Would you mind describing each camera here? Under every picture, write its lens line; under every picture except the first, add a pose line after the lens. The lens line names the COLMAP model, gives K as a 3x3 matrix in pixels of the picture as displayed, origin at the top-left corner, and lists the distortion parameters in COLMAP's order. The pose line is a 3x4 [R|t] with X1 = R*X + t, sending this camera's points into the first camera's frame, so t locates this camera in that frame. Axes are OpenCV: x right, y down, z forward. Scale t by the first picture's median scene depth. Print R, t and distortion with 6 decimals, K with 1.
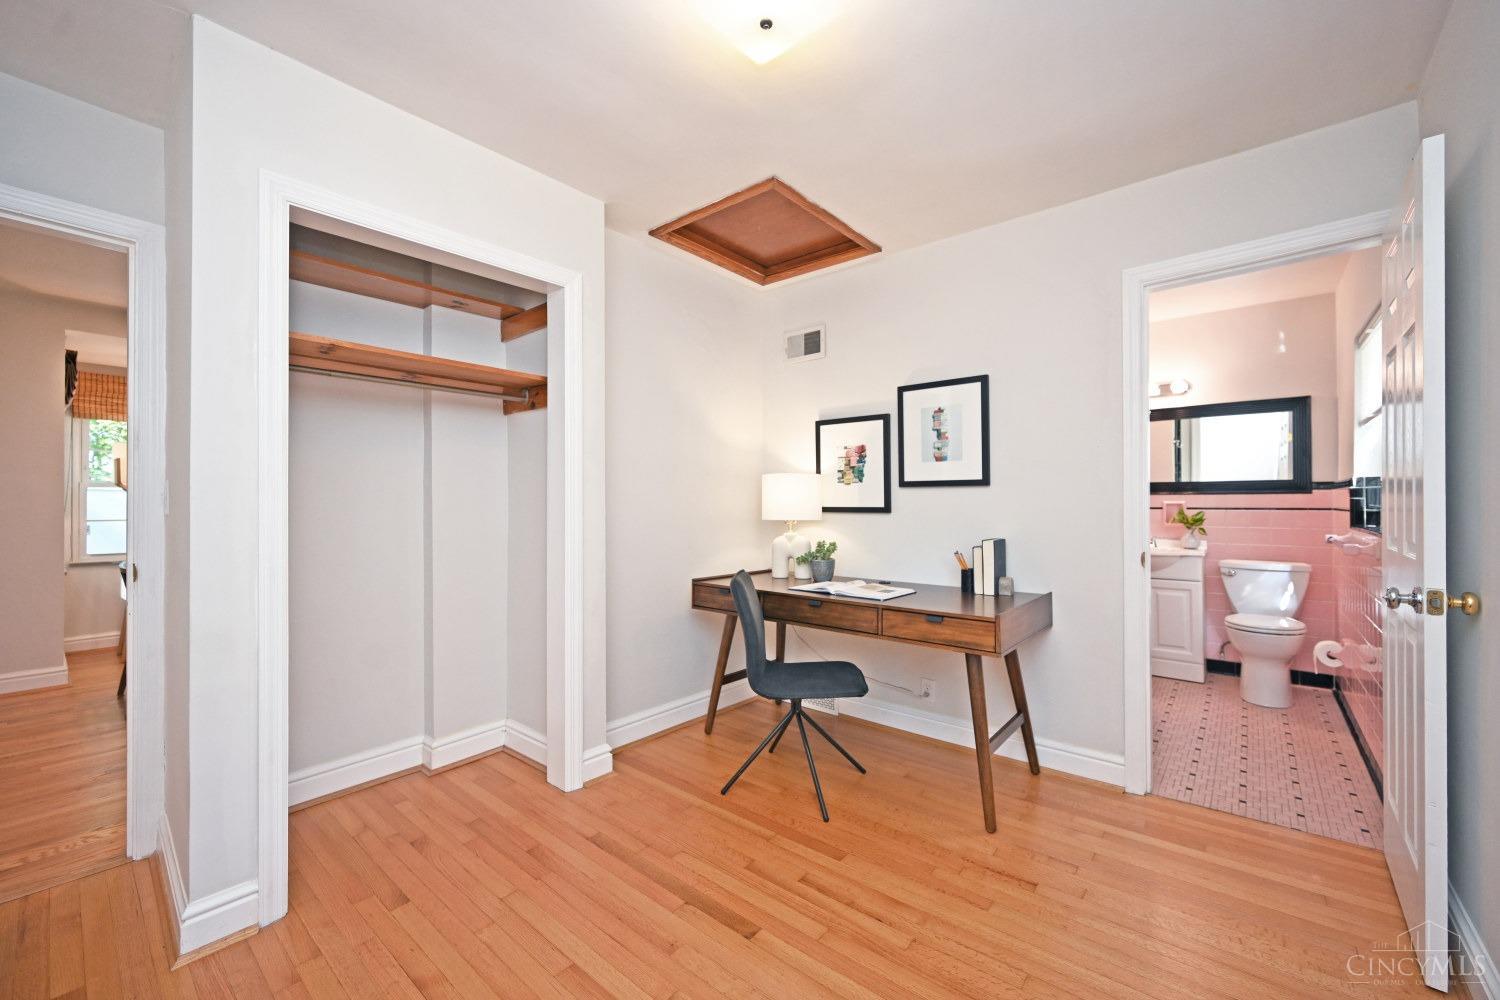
lens RADIAL K [[602.9, 0, 751.0], [0, 602.9, 497.5], [0, 0, 1]] dist [0.001081, -0.000491]
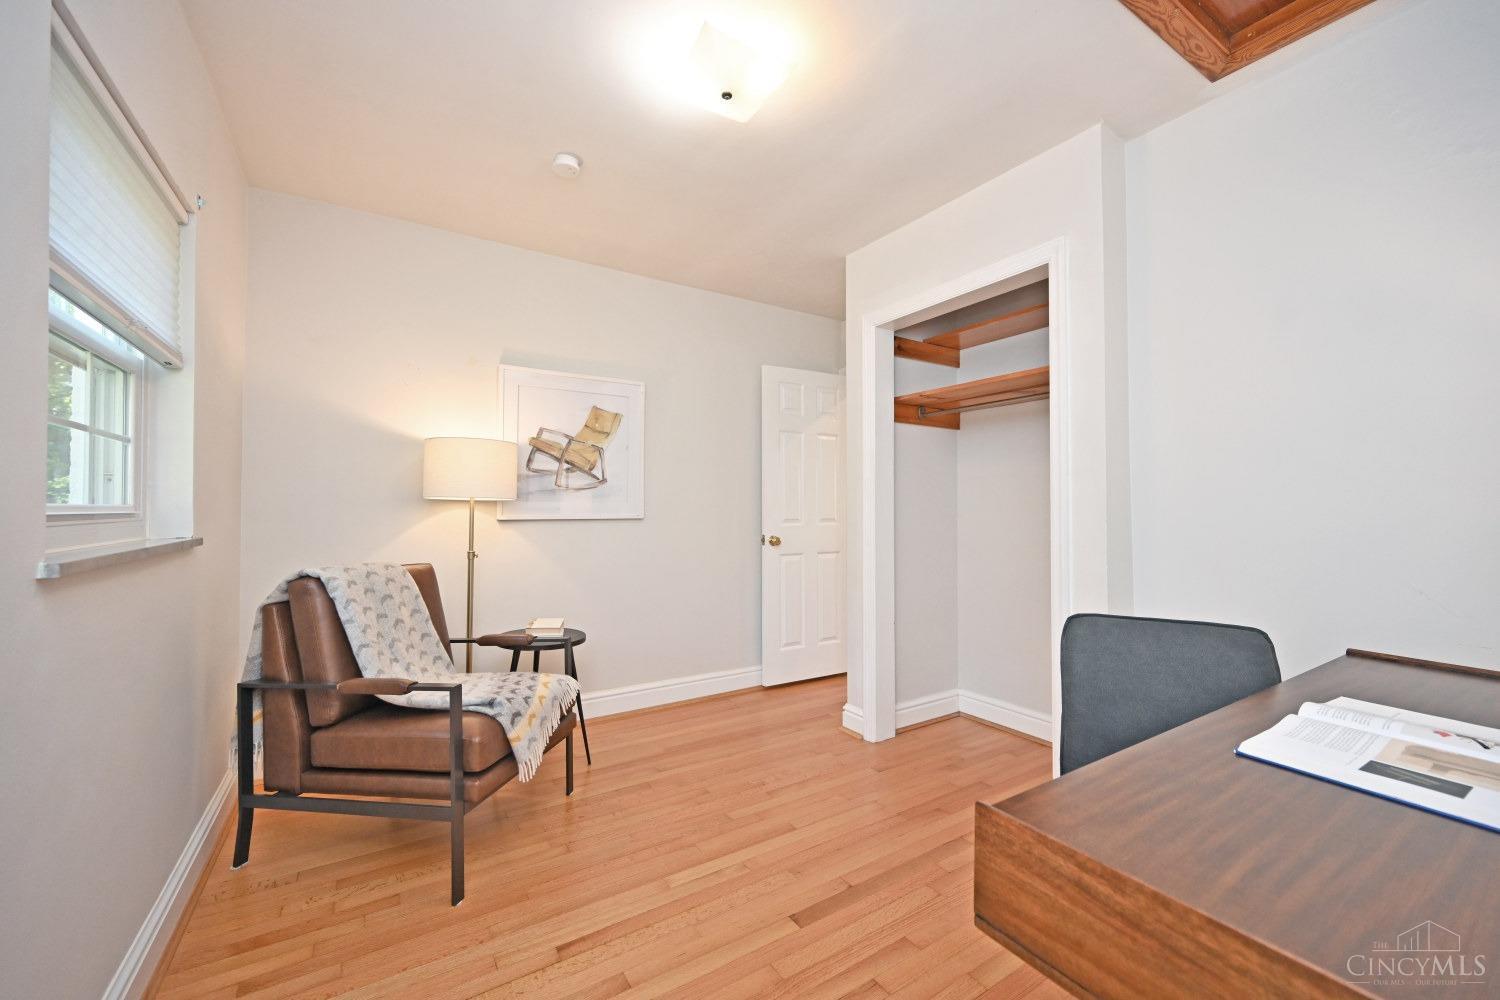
lens RADIAL K [[602.9, 0, 753.9], [0, 602.9, 501.1], [0, 0, 1]] dist [0.001081, -0.000491]
pose [[-0.302130, -0.004090, -0.953258, 0.829264], [0.002896, 0.999982, -0.005208, 0.014029], [0.953262, -0.004334, -0.302113, 1.029188]]
